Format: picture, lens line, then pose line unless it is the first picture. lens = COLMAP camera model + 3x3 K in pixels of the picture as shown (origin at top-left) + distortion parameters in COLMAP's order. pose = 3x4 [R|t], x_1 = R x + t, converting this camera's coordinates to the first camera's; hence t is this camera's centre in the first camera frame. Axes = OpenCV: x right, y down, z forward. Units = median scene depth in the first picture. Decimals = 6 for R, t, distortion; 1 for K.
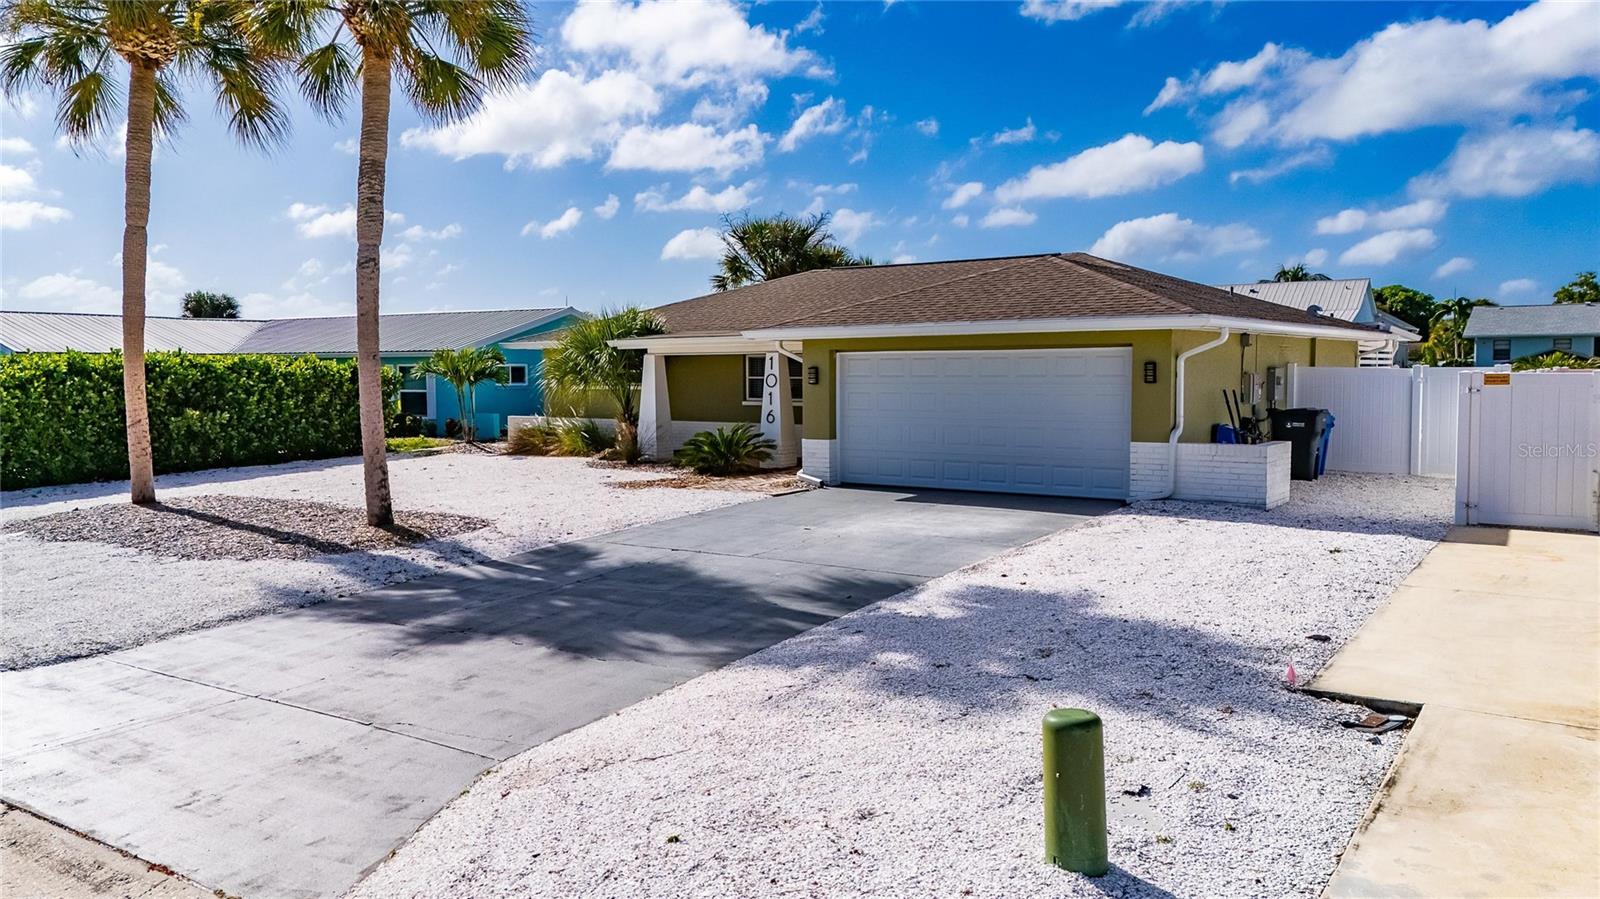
lens RADIAL K [[1198.7, 0, 813.9], [0, 1198.7, 437.0], [0, 0, 1]] dist [0.054706, -0.038833]
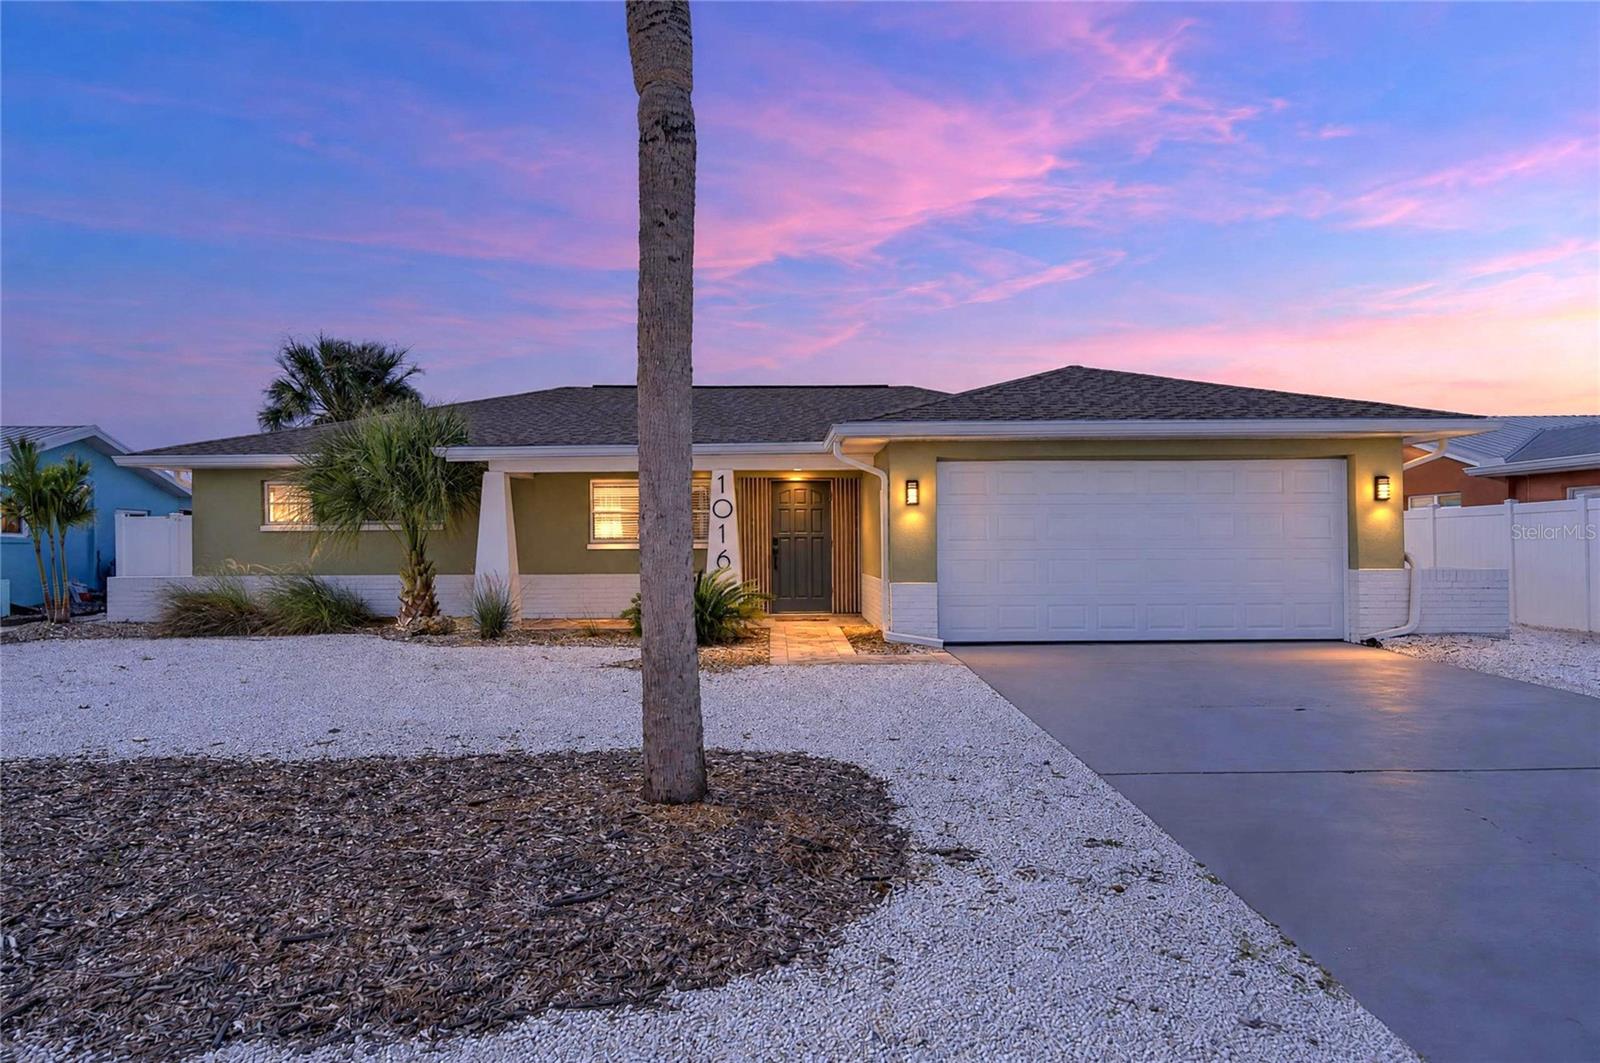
lens RADIAL K [[1026.8, 0, 807.0], [0, 1026.8, 519.3], [0, 0, 1]] dist [0.015528, 0.002332]
pose [[0.807291, 0.013530, 0.589999, -0.333777], [0.036101, 0.996733, -0.072255, 0.004920], [-0.589049, 0.079630, 0.804165, 0.442623]]
